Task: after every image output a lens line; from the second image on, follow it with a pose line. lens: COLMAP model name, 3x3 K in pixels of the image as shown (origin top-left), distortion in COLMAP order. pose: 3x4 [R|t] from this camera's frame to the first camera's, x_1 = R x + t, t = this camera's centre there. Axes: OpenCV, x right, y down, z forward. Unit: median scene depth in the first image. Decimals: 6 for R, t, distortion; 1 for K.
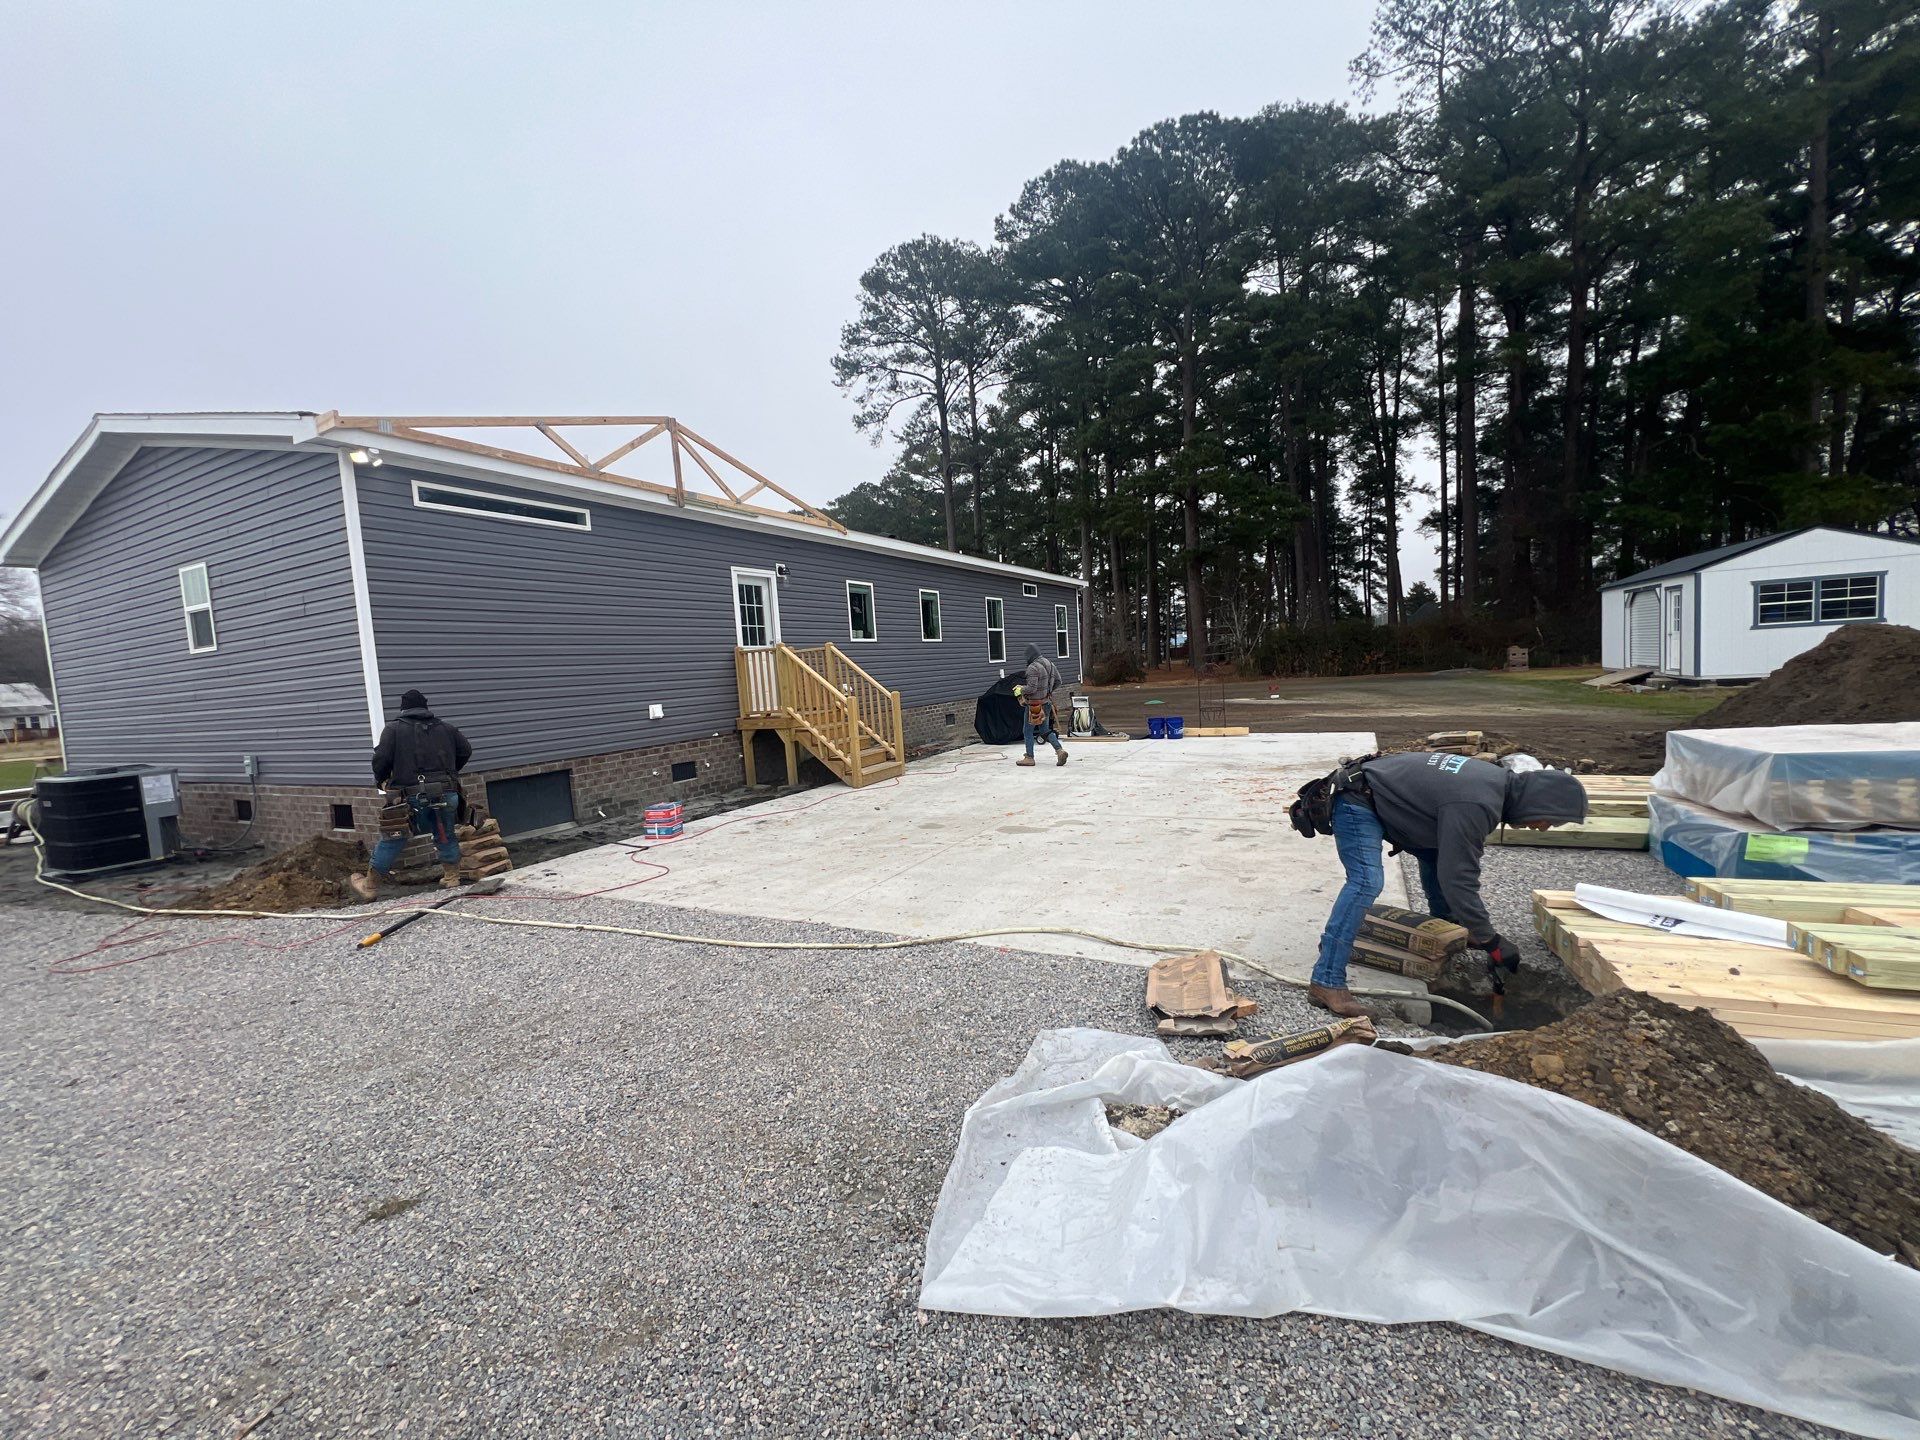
lens RADIAL K [[775.1, 0, 960.0], [0, 775.1, 720.0], [0, 0, 1]] dist [-0.000189, 0.000076]
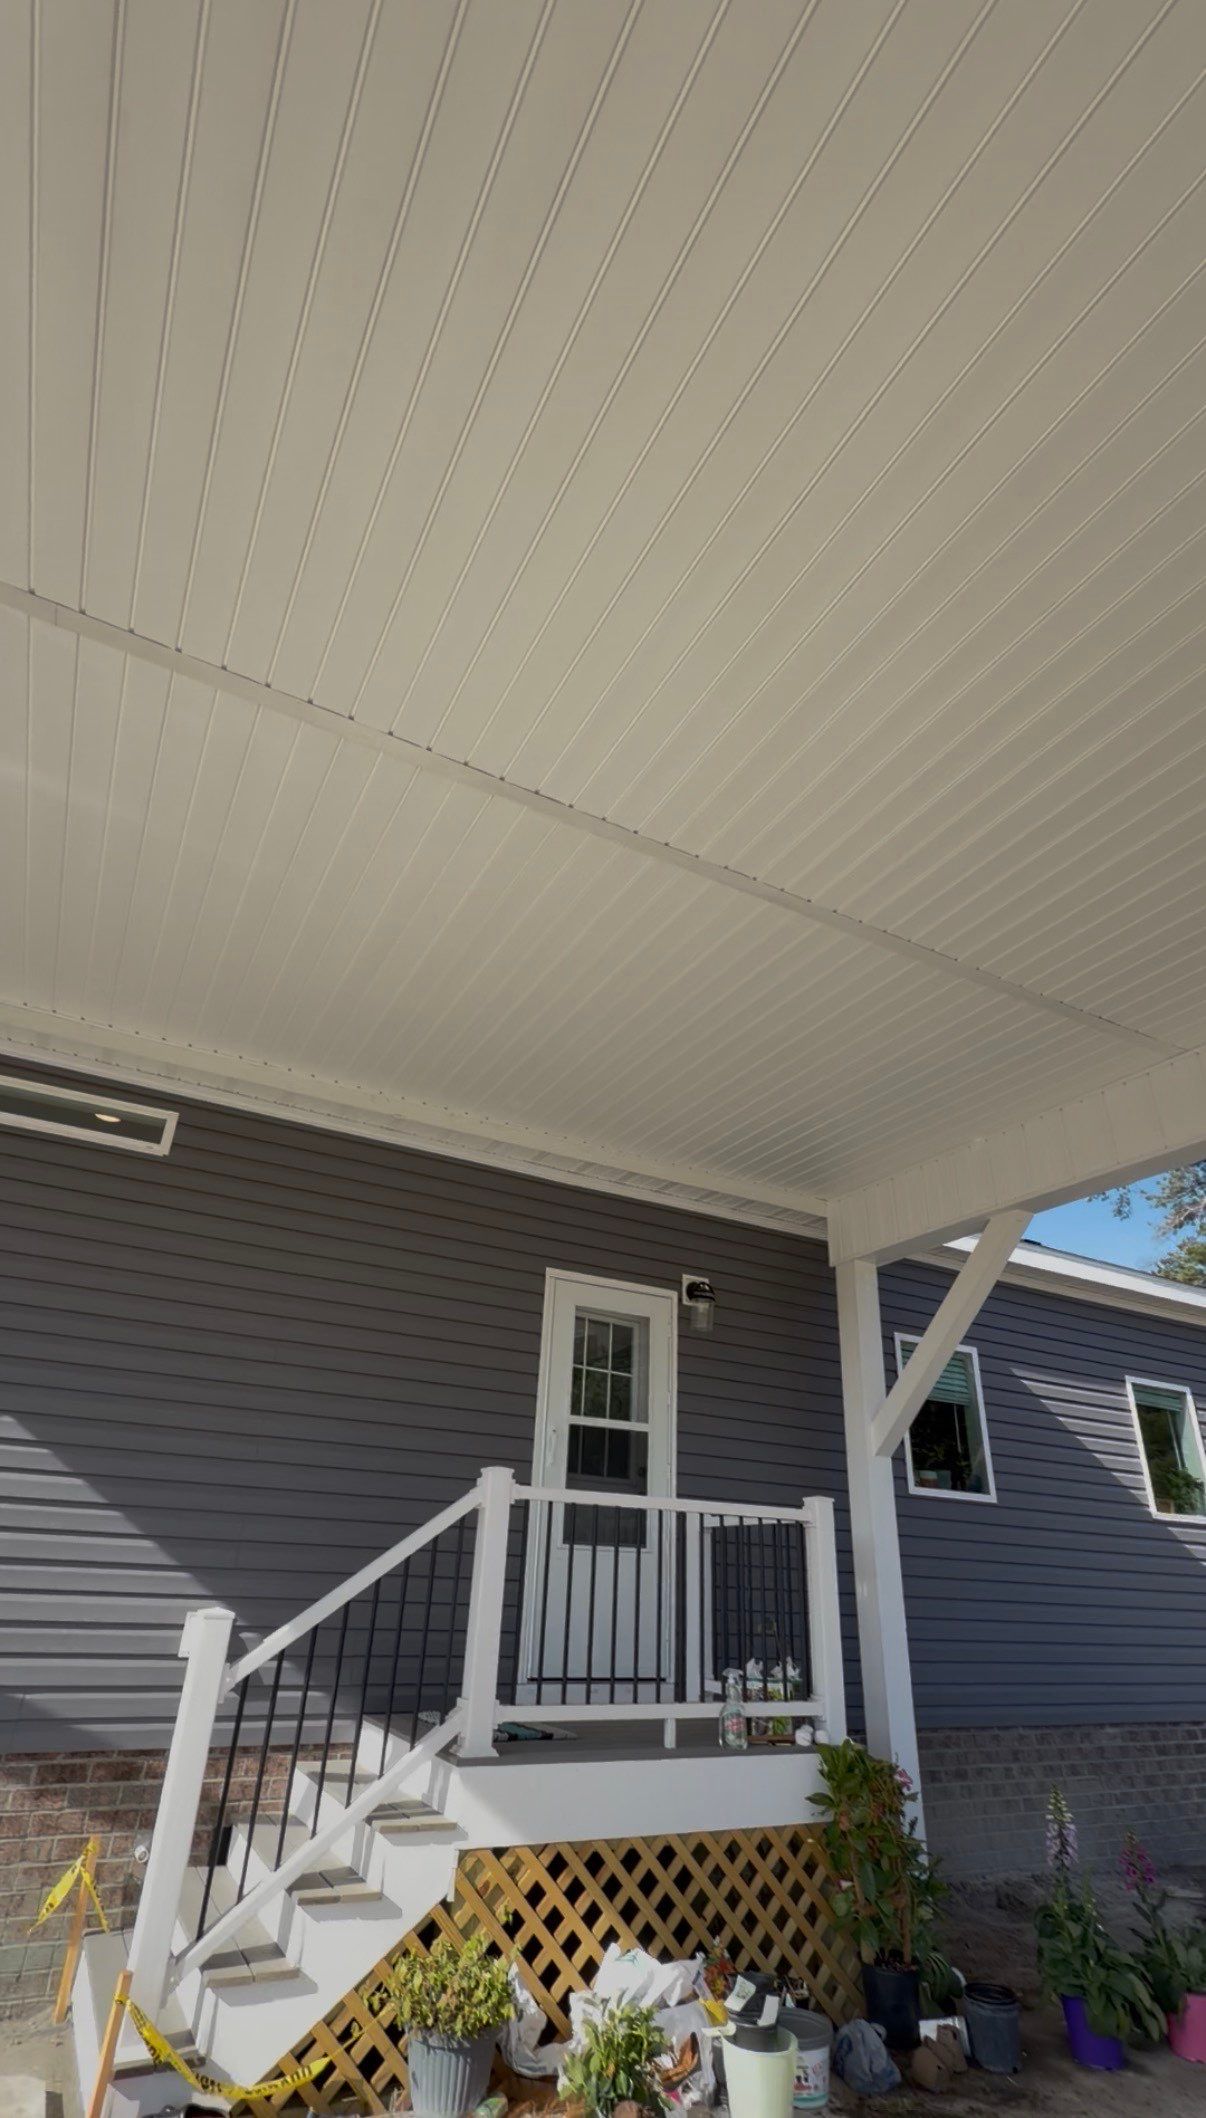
lens RADIAL K [[956.3, 0, 603.0], [0, 956.3, 1059.0], [0, 0, 1]] dist [0.018455, -0.011144]
pose [[0.818629, -0.165140, -0.550069, 0.028895], [-0.141322, 0.870399, -0.471628, -0.035844], [0.556664, 0.463826, 0.689196, 0.408627]]
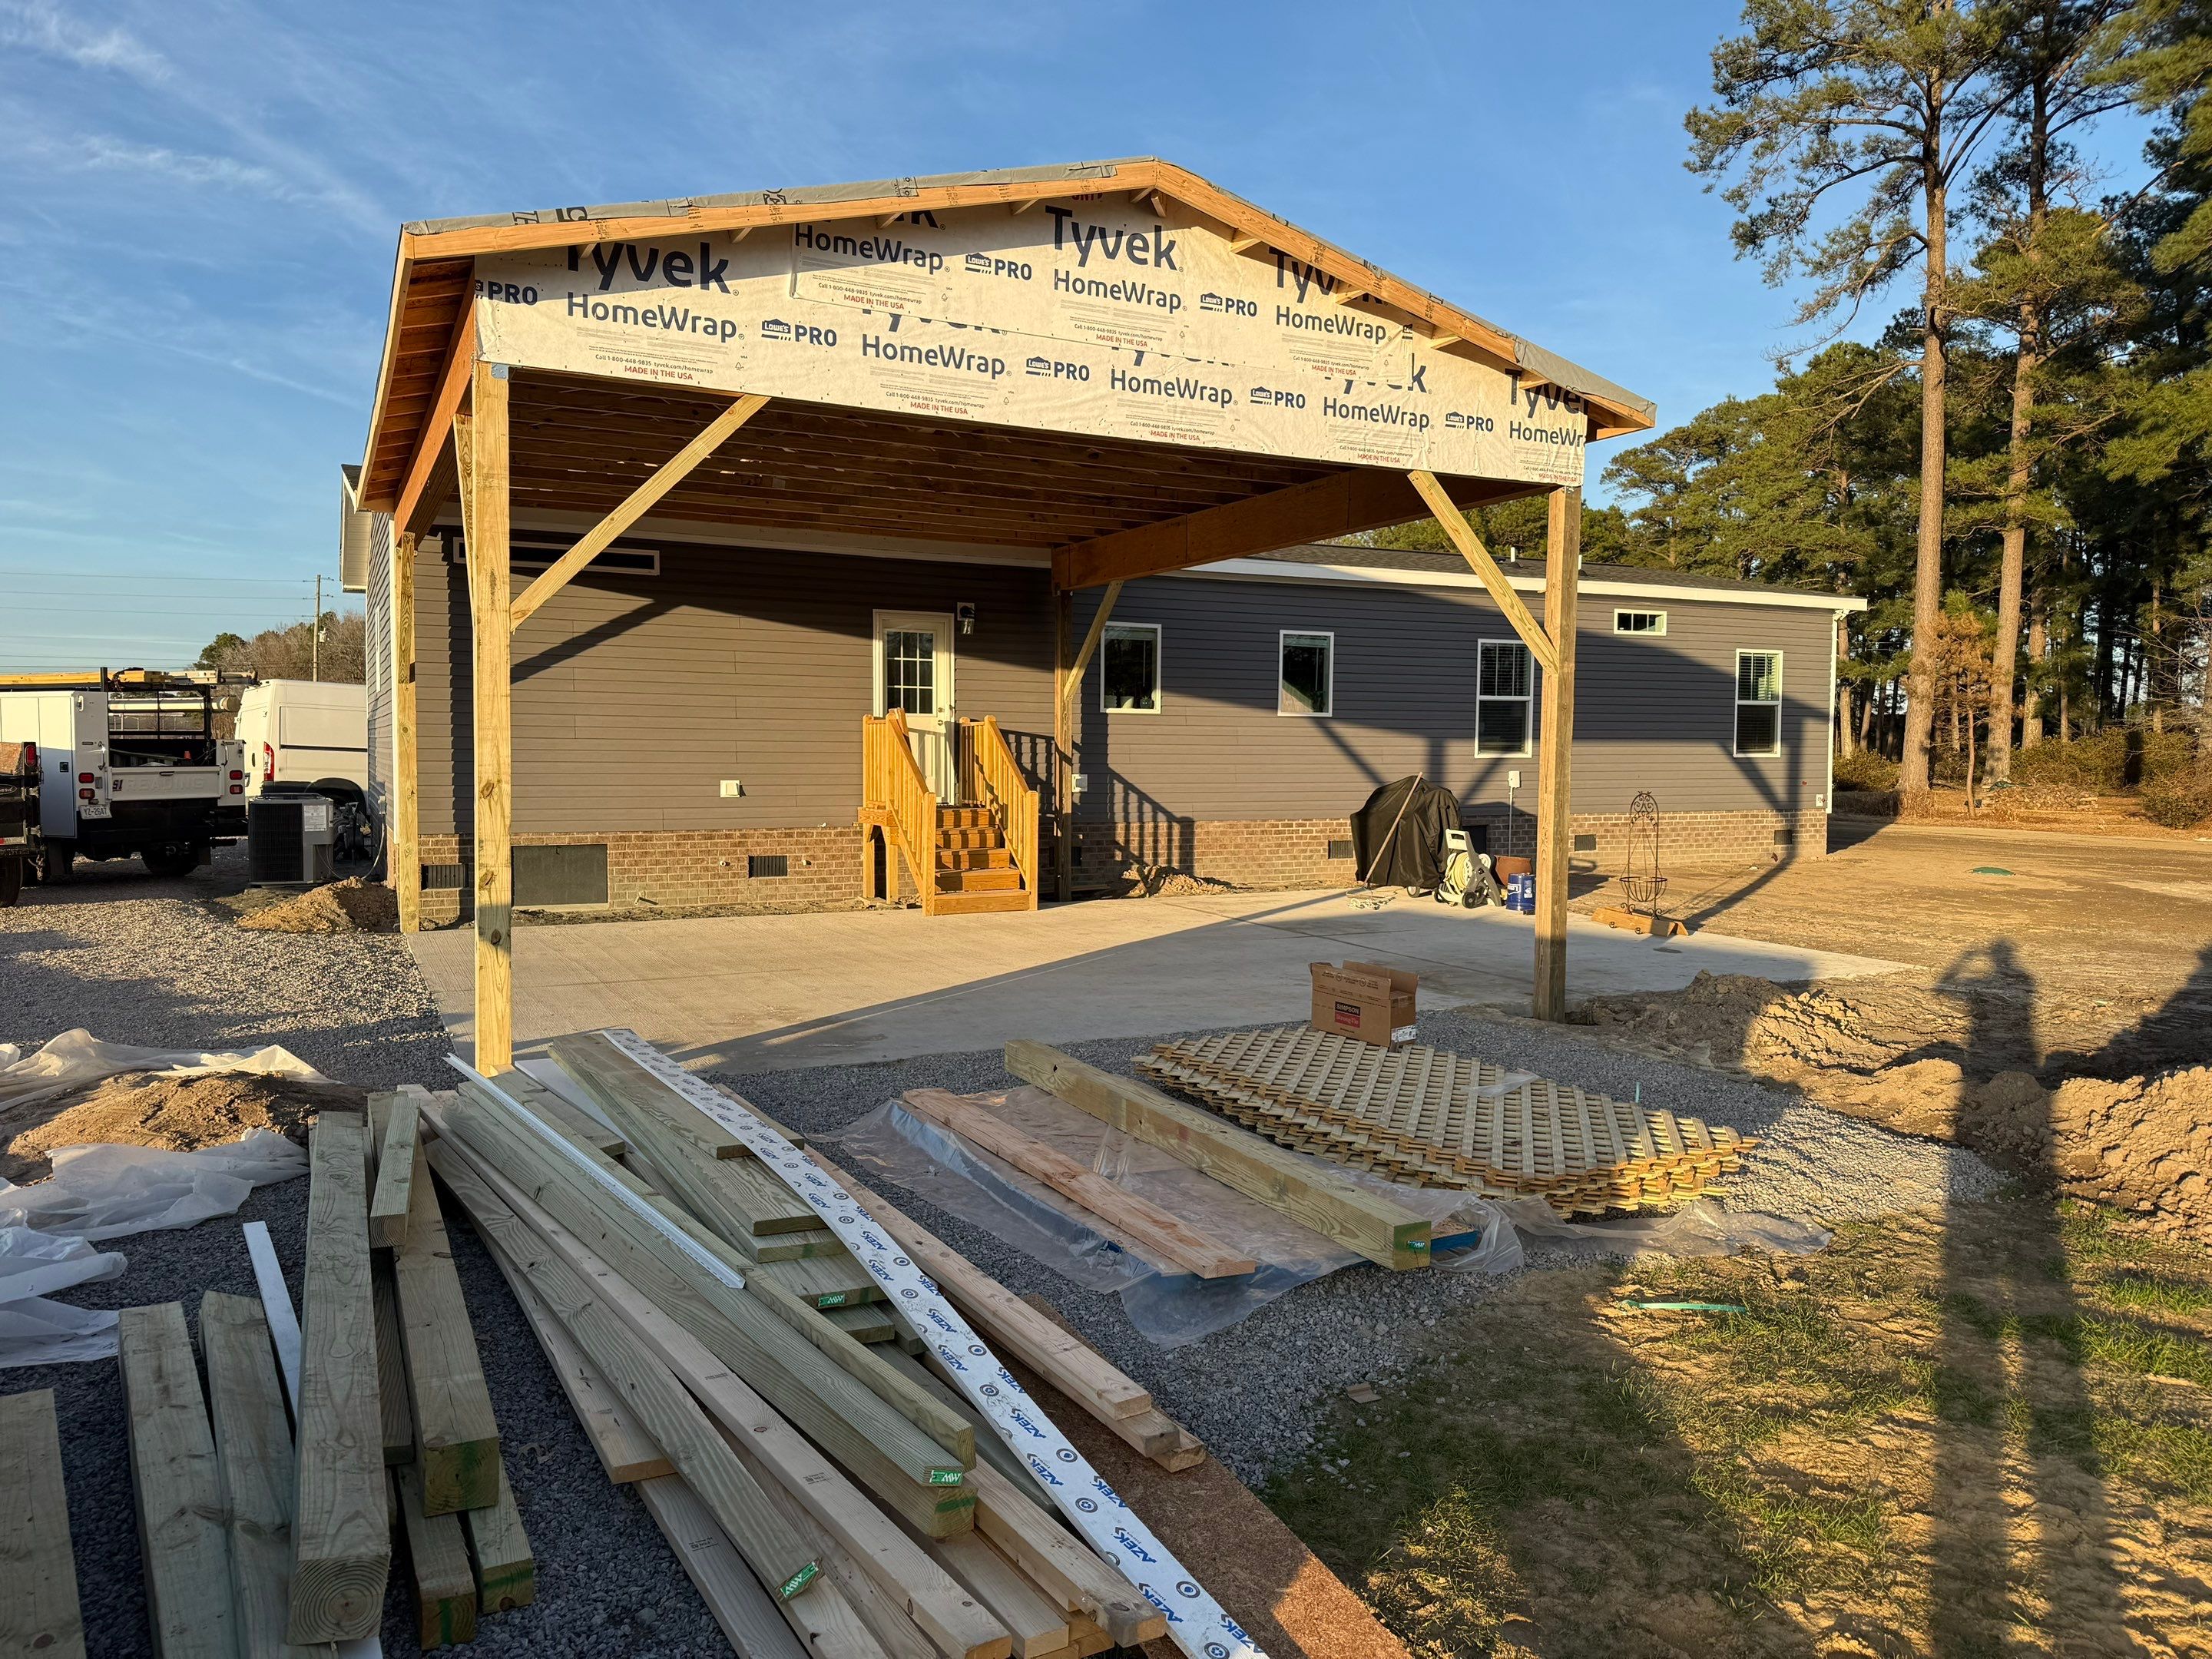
lens RADIAL K [[1517.0, 0, 1106.0], [0, 1517.0, 829.5], [0, 0, 1]] dist [0.011844, 0.002496]
pose [[0.816042, 0.115411, -0.566353, 0.522678], [-0.107587, 0.993068, 0.047347, -0.053467], [0.567891, 0.022295, 0.822802, -0.063019]]
